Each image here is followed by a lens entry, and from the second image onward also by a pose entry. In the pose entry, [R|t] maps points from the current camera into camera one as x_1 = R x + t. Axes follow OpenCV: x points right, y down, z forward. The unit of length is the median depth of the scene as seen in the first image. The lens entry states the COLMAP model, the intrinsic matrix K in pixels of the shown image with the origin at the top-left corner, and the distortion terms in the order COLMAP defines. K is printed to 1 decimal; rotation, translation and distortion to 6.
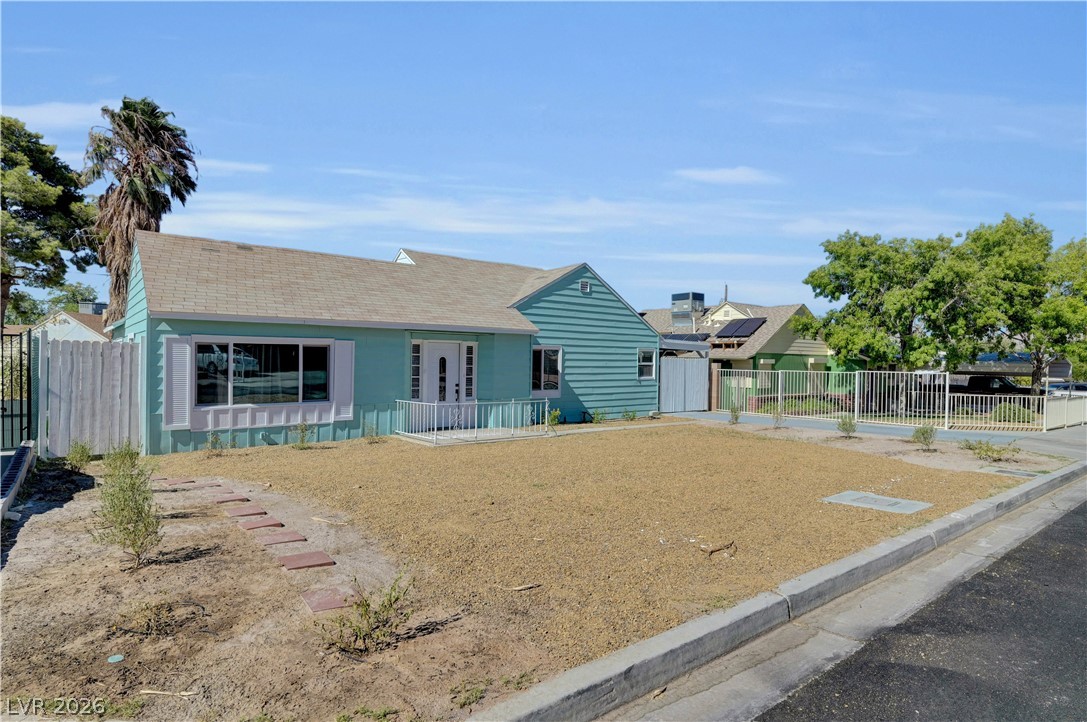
lens RADIAL K [[580.6, 0, 543.5], [0, 580.6, 361.0], [0, 0, 1]] dist [0.001329, 0.000148]
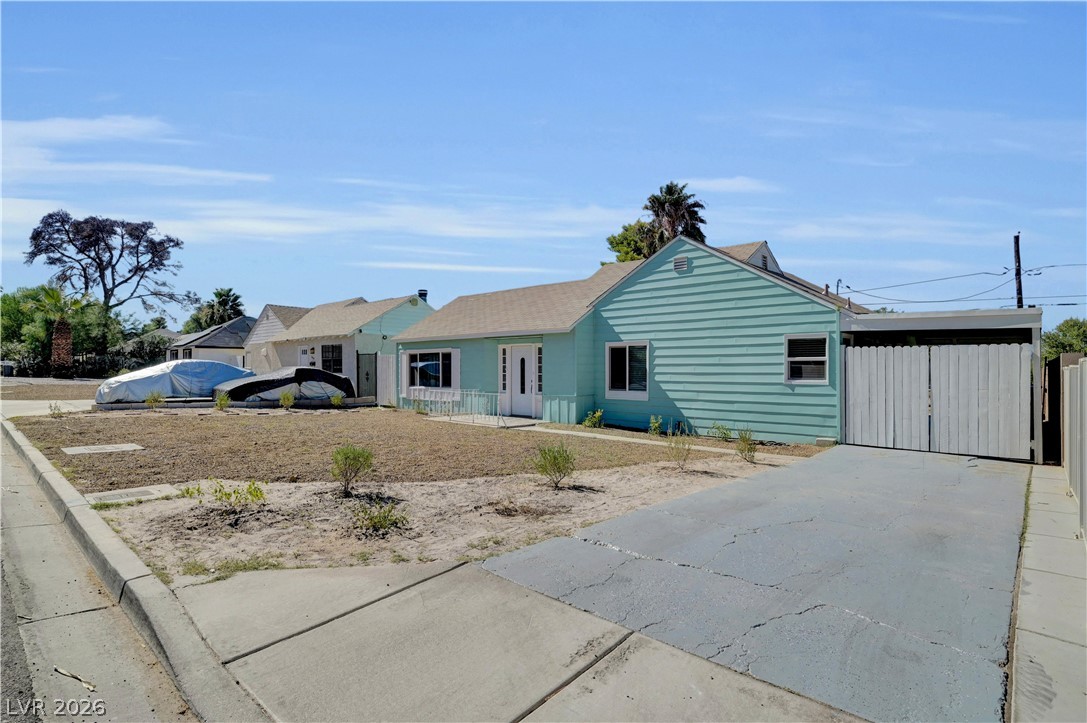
lens RADIAL K [[551.7, 0, 543.5], [0, 551.7, 361.5], [0, 0, 1]] dist [-0.000779, -0.000058]
pose [[0.153870, -0.026348, -0.987740, 0.947869], [-0.002013, 0.999634, -0.026979, 0.031636], [0.988089, 0.006140, 0.153760, 0.840953]]
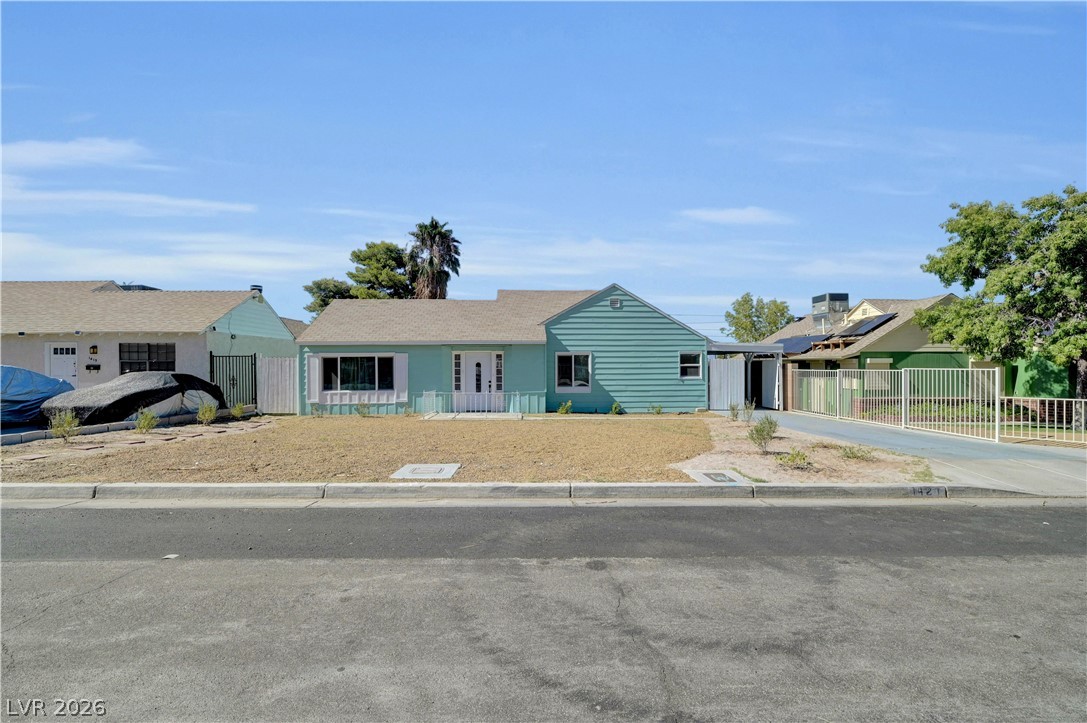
lens RADIAL K [[452.0, 0, 543.5], [0, 452.0, 361.5], [0, 0, 1]] dist [-0.000274, -0.000047]
pose [[0.811729, -0.022015, -0.583620, 0.606020], [0.012868, 0.999721, -0.019813, 0.015190], [0.583893, 0.008573, 0.811785, 0.167232]]
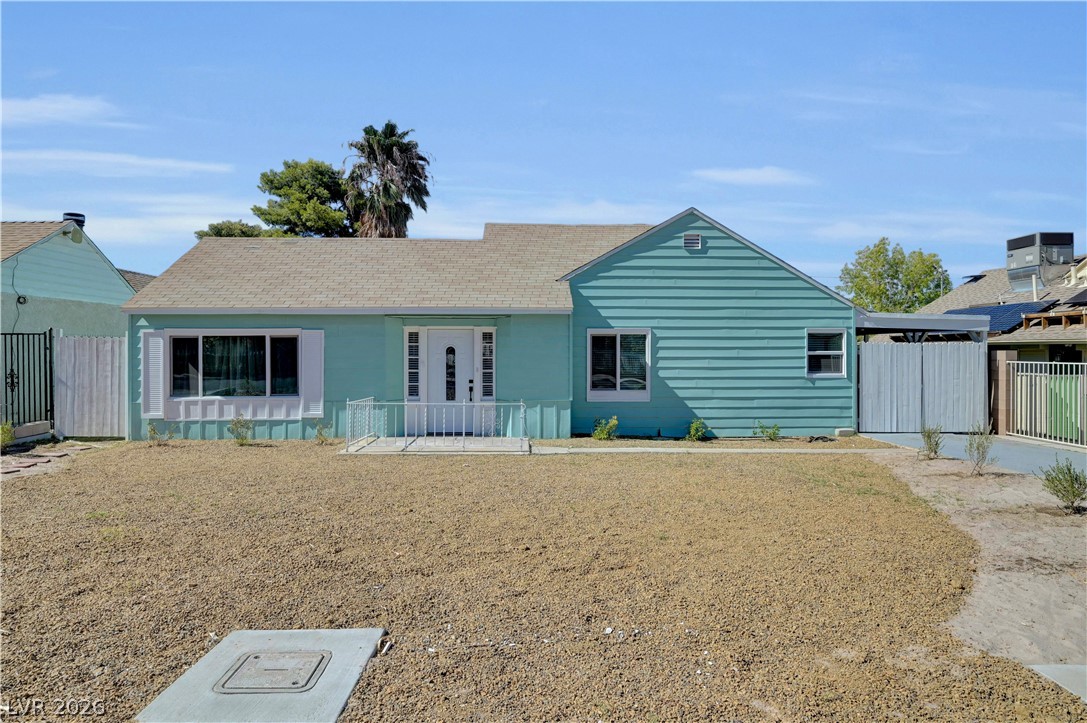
lens RADIAL K [[637.3, 0, 543.1], [0, 637.3, 347.6], [0, 0, 1]] dist [-0.002552, 0.000582]
pose [[0.805424, -0.017318, -0.592446, 0.451535], [0.009126, 0.999817, -0.016821, 0.010523], [0.592629, 0.008141, 0.805434, 0.342597]]
